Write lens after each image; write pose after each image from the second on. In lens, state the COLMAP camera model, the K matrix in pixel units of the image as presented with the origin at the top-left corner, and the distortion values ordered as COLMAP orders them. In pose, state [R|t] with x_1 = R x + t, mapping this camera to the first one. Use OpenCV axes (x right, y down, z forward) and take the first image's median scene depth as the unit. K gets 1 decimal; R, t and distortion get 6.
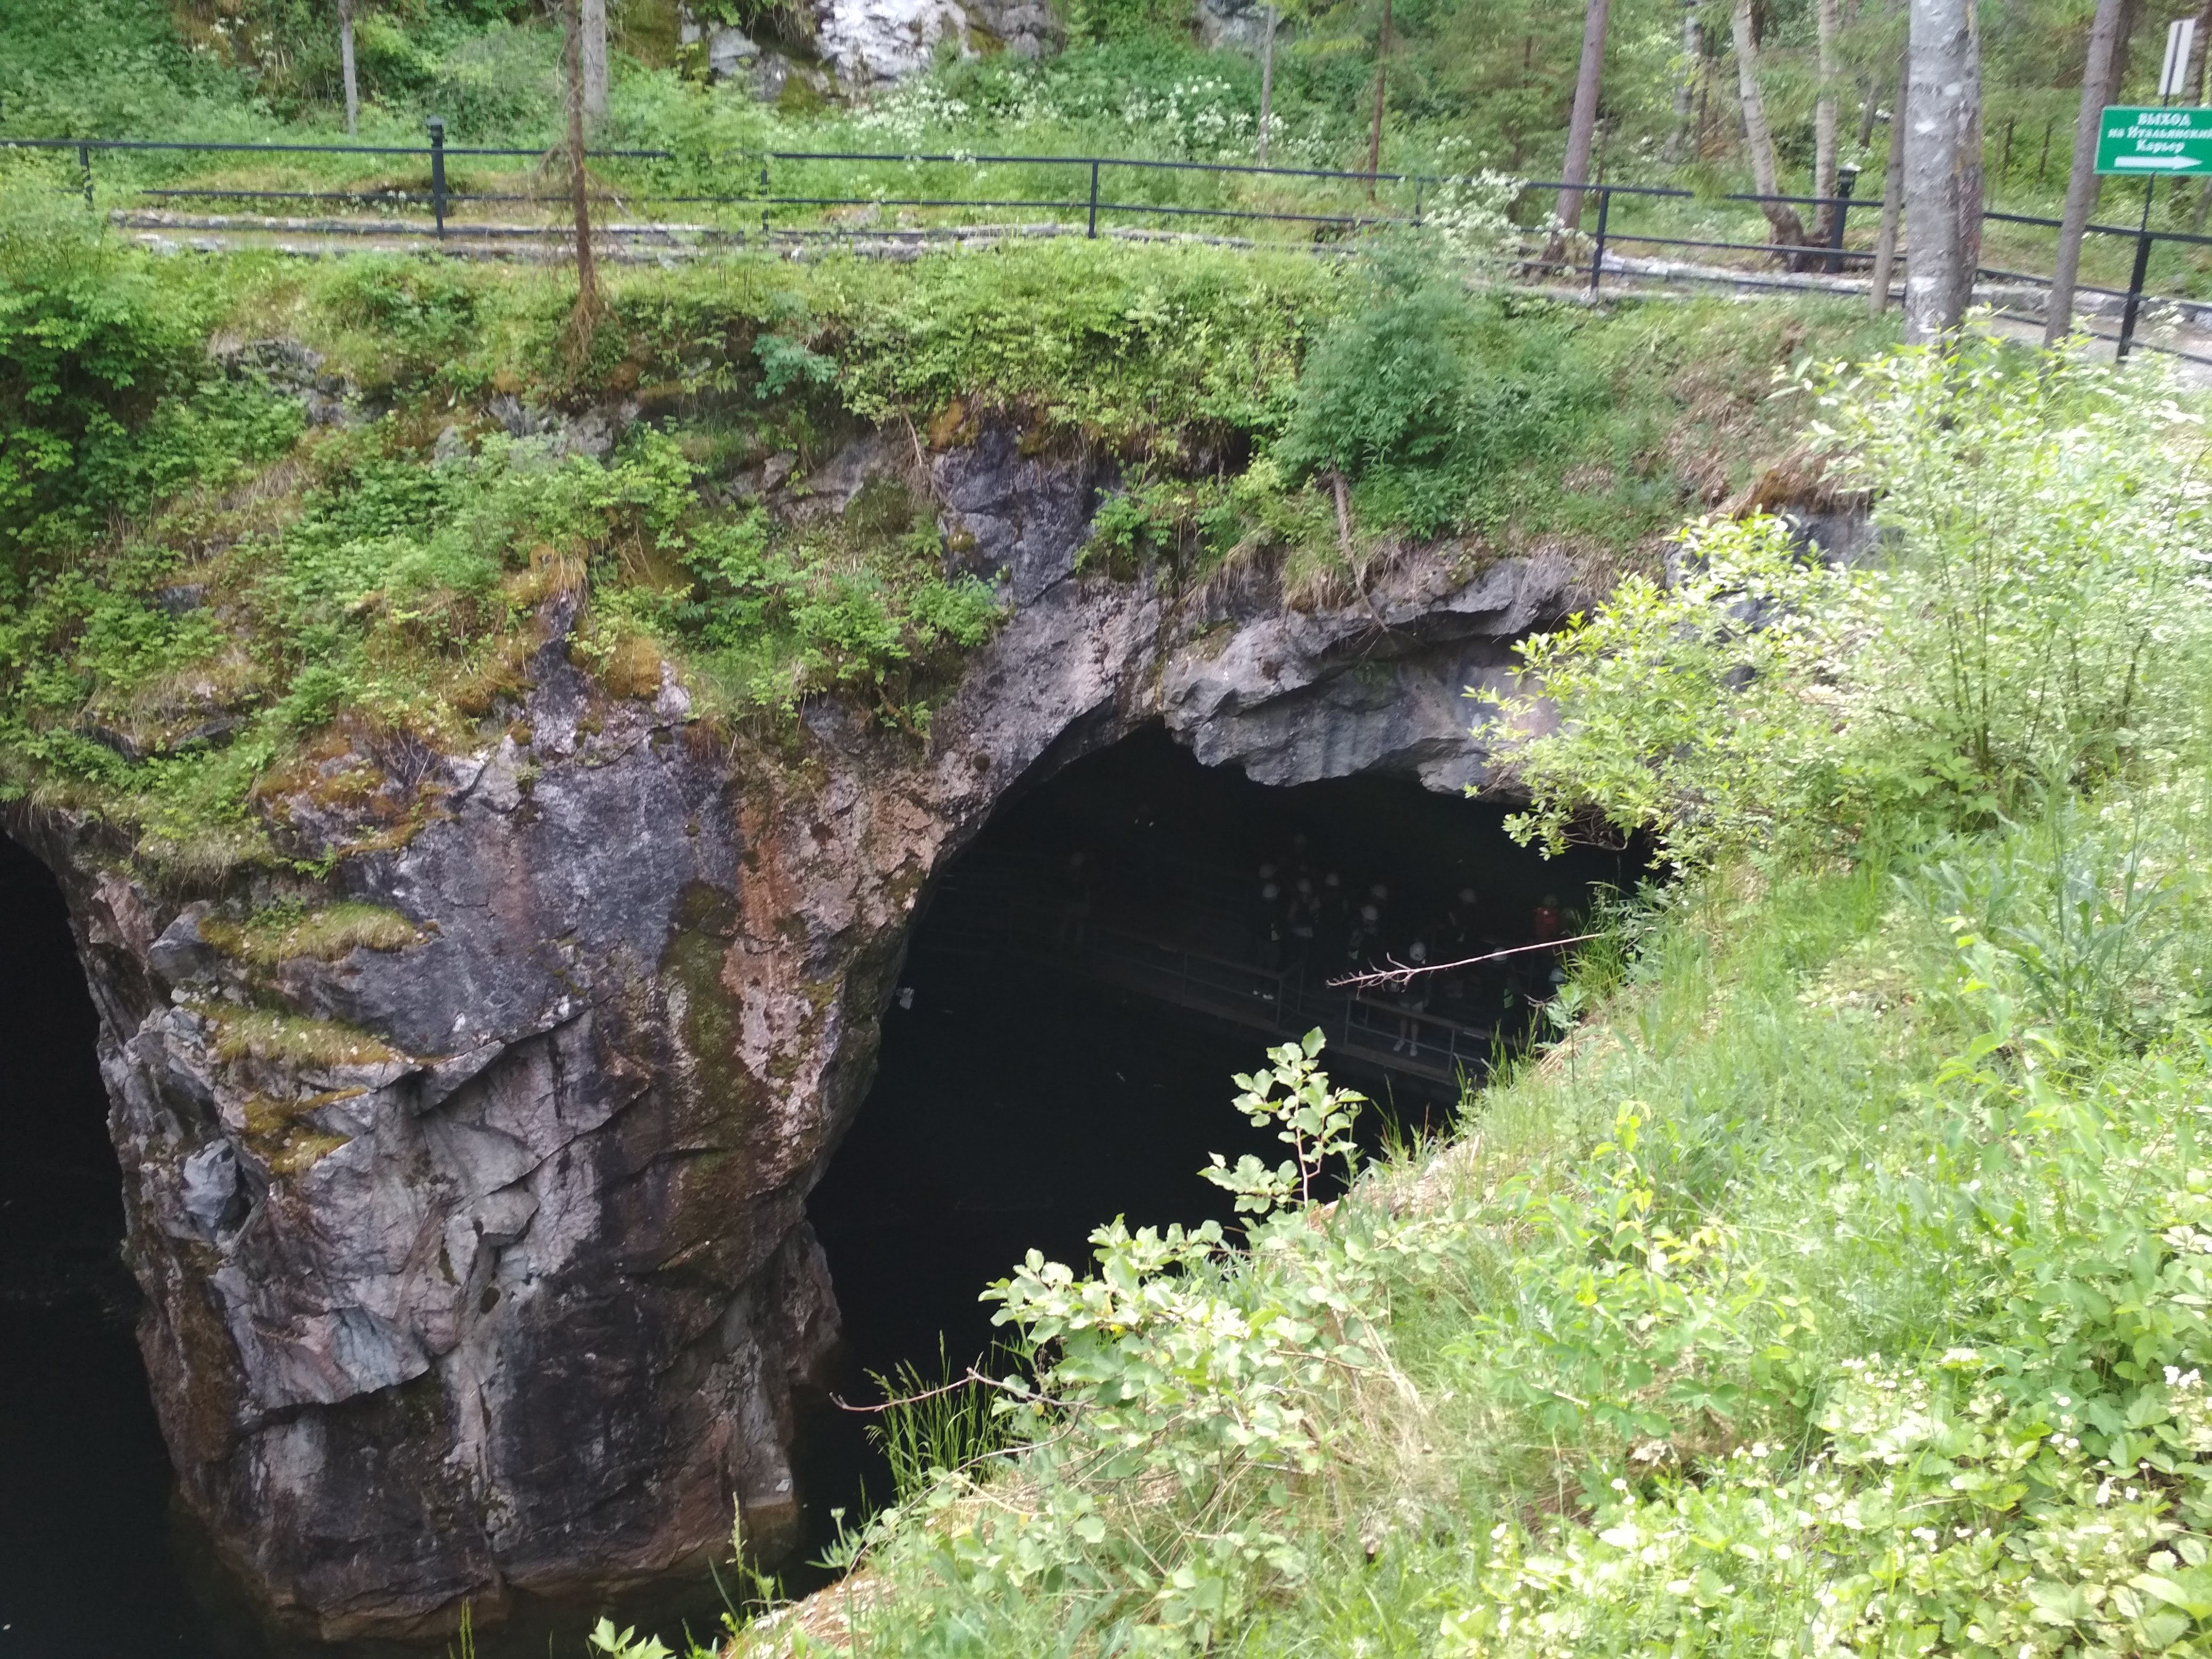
lens RADIAL K [[1967.9, 0, 1125.3], [0, 1967.9, 841.6], [0, 0, 1]] dist [0.113529, -0.198472]
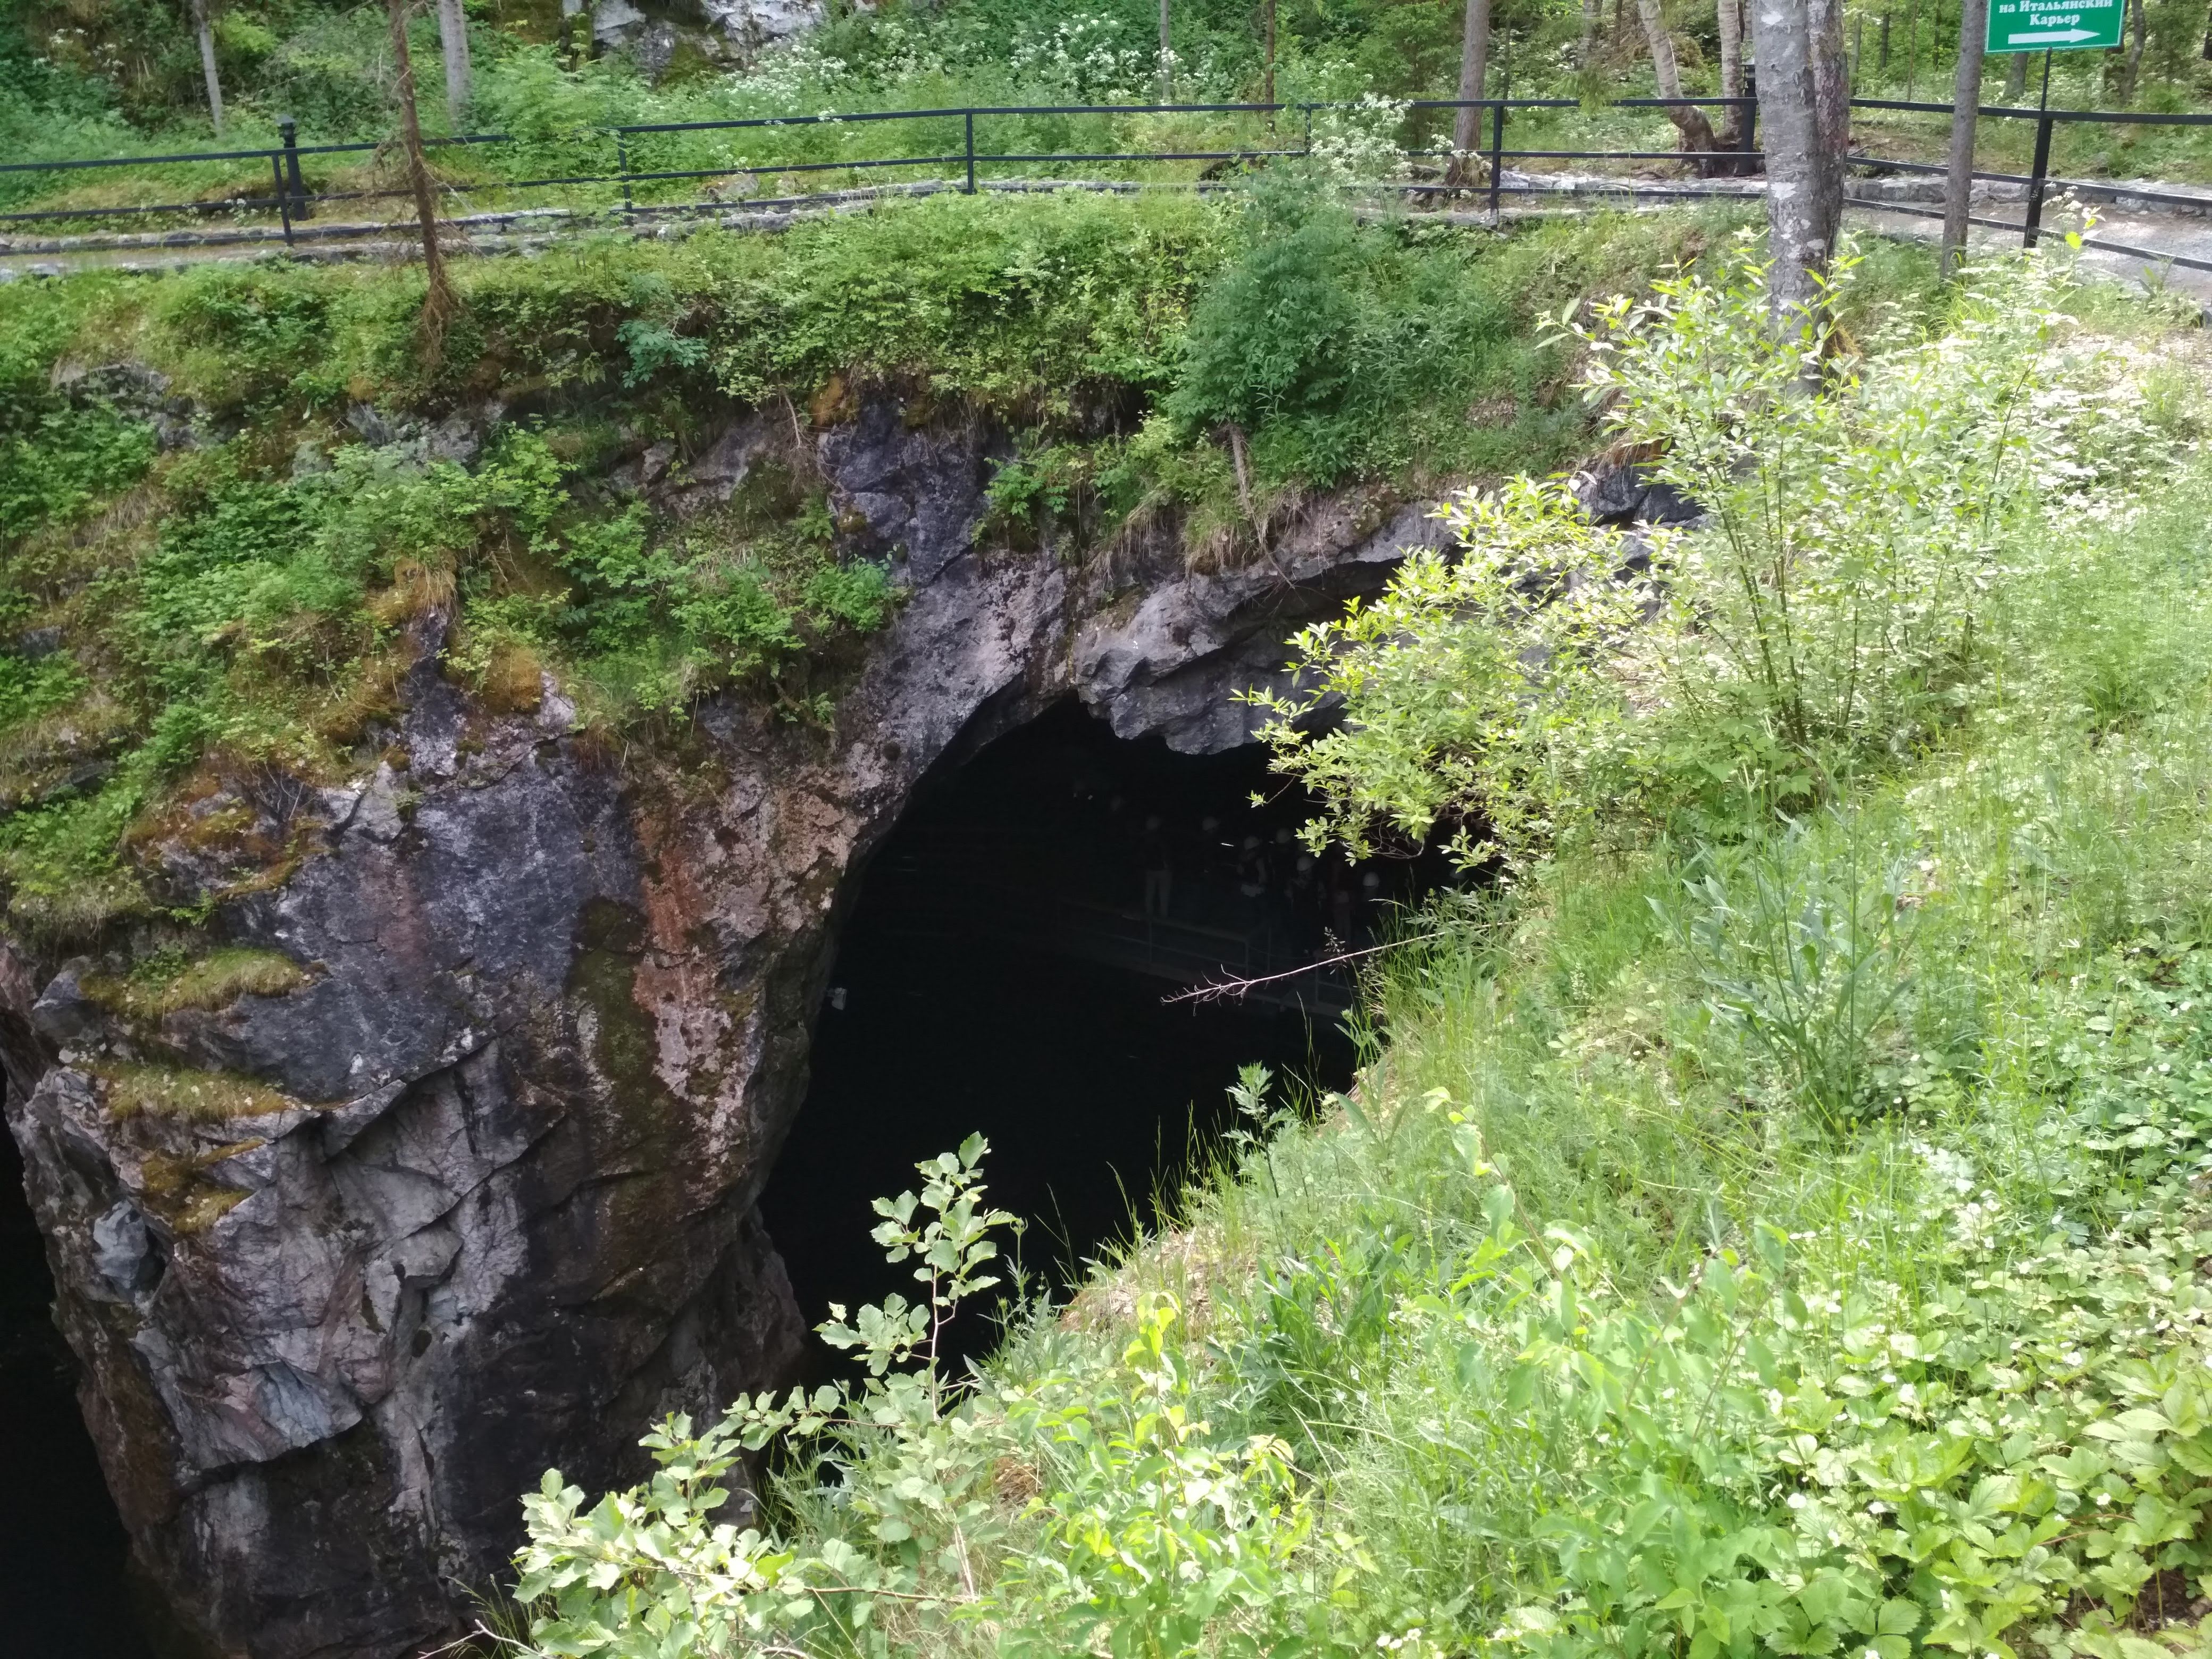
lens RADIAL K [[1967.9, 0, 1143.0], [0, 1967.9, 845.1], [0, 0, 1]] dist [0.113529, -0.198472]
pose [[0.997450, -0.071338, -0.002024, 0.050108], [0.071367, 0.997031, 0.028902, -0.014250], [-0.000044, -0.028972, 0.999580, 0.037698]]
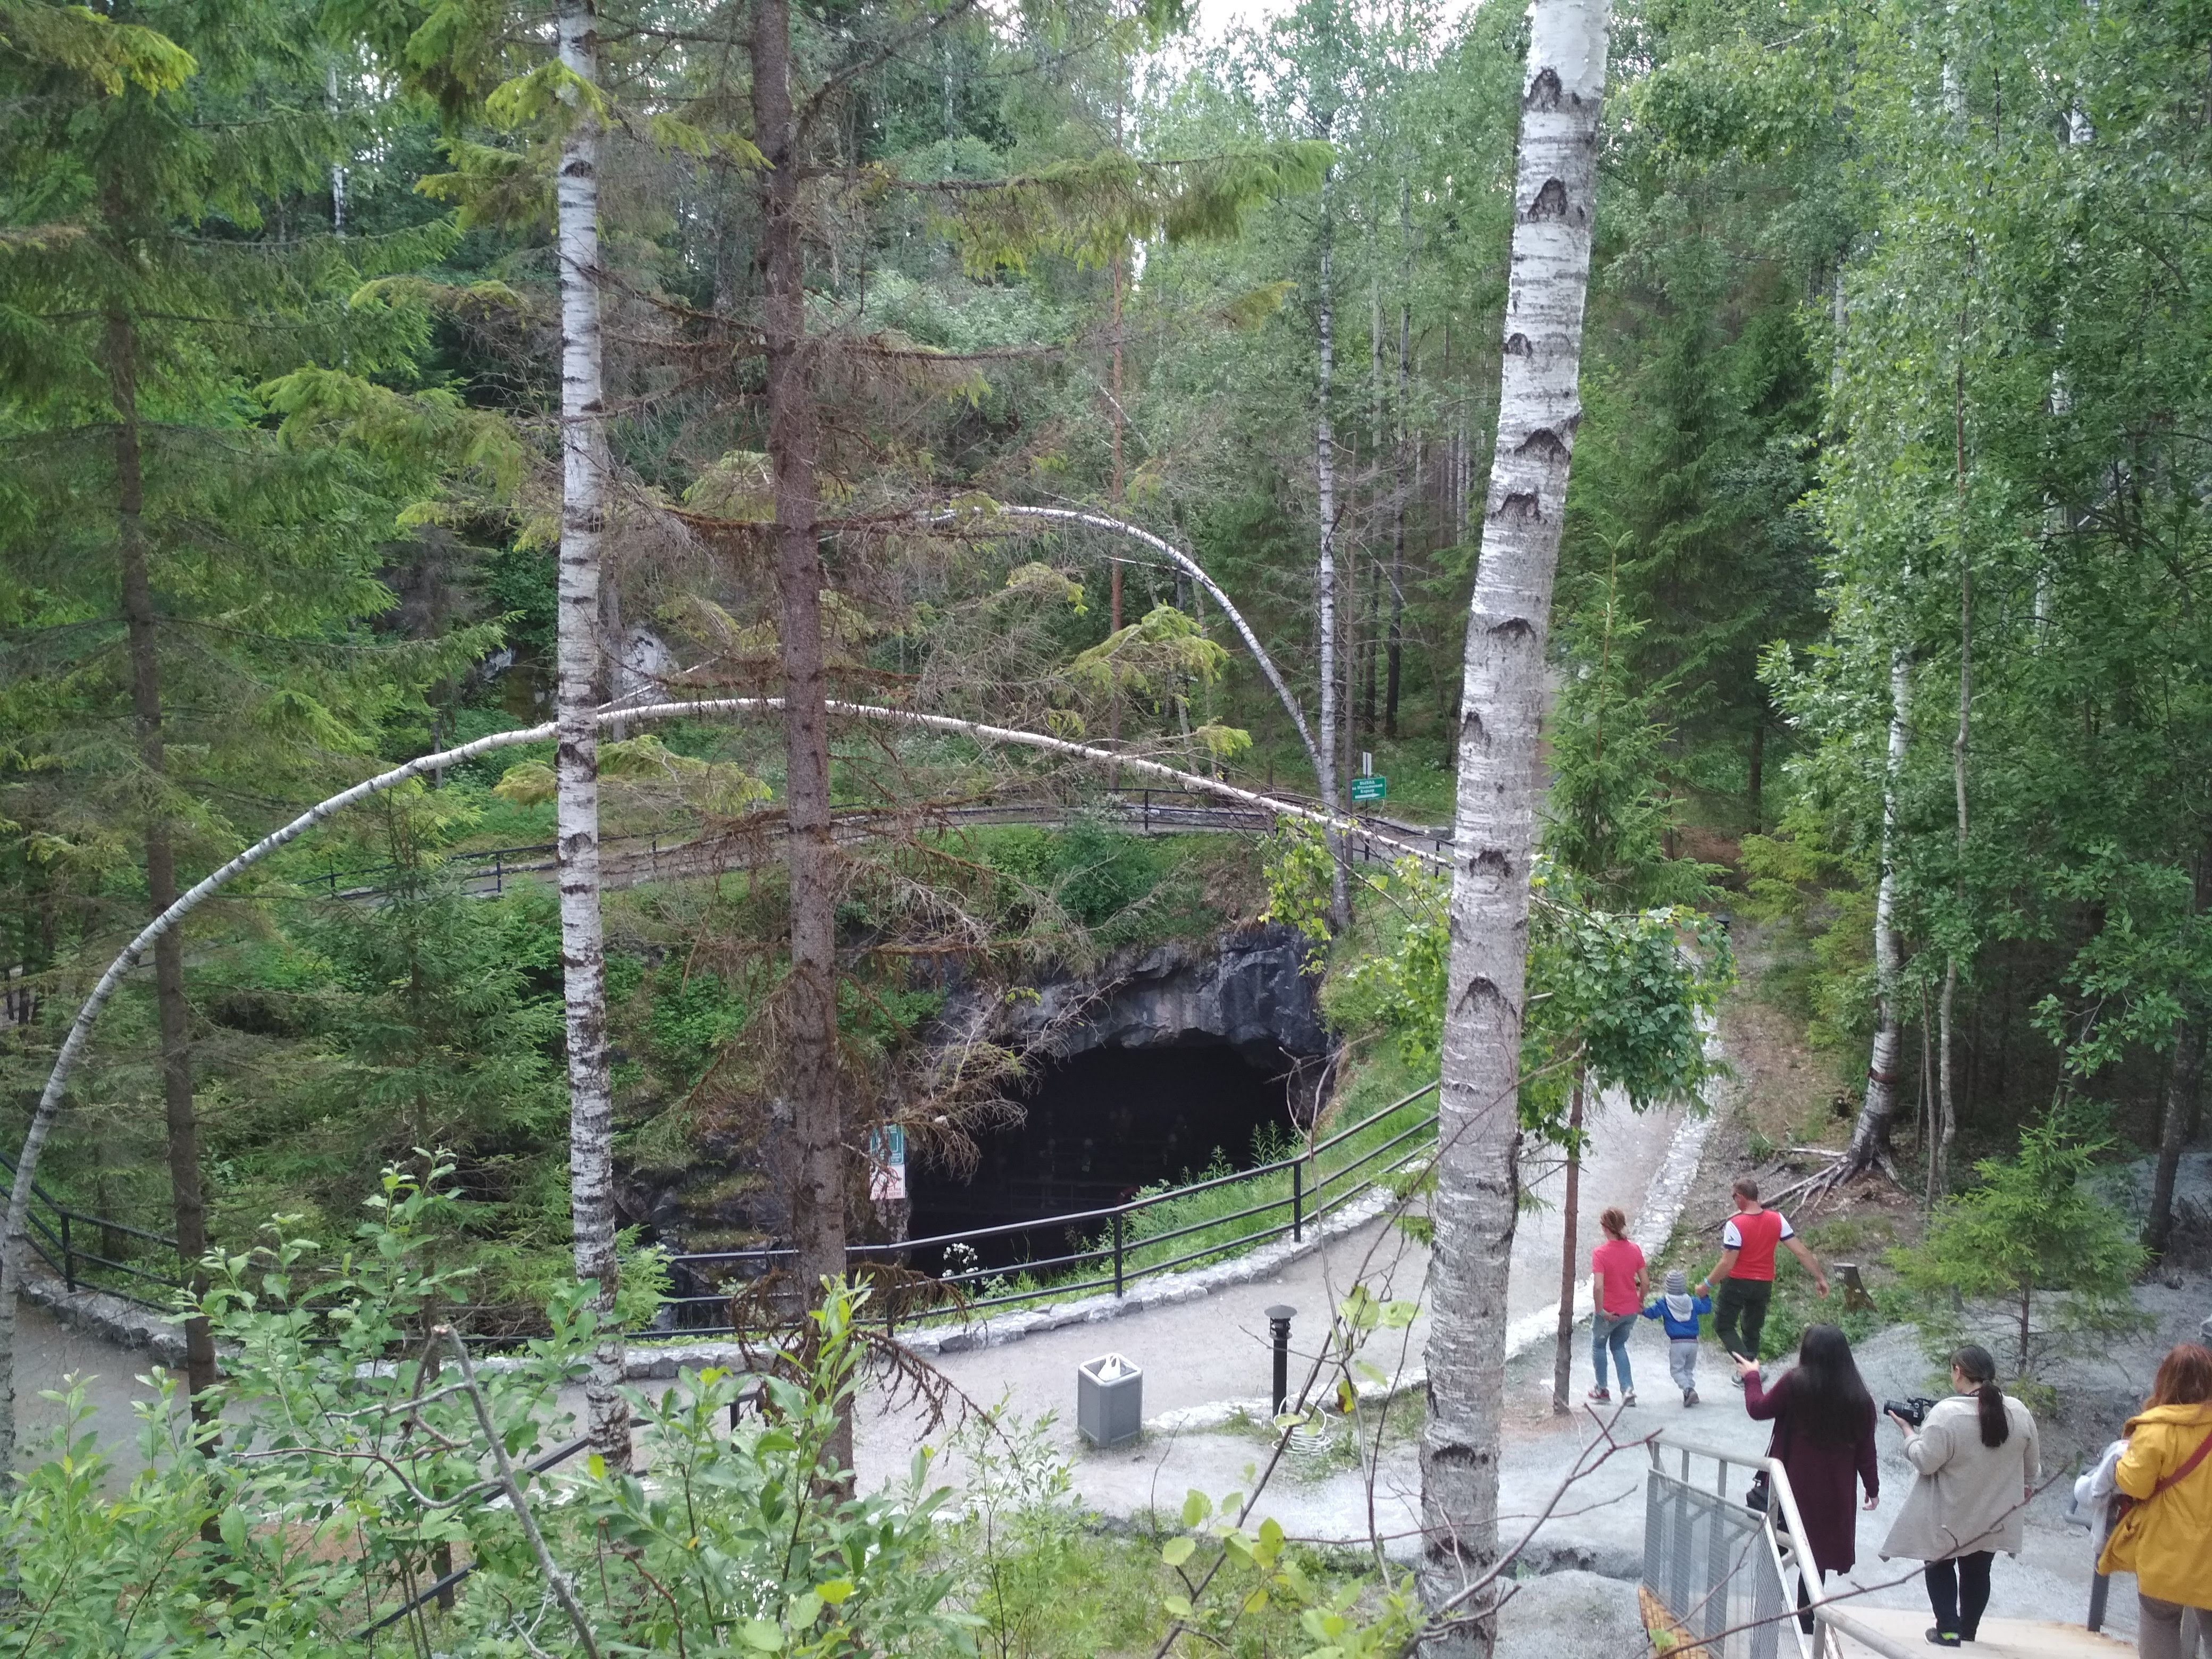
lens RADIAL K [[1967.9, 0, 1107.1], [0, 1967.9, 826.1], [0, 0, 1]] dist [0.113529, -0.198472]
pose [[0.905419, -0.121257, 0.406832, -0.824043], [0.185997, 0.974769, -0.123411, 0.001376], [-0.381603, 0.187408, 0.905128, -1.201683]]
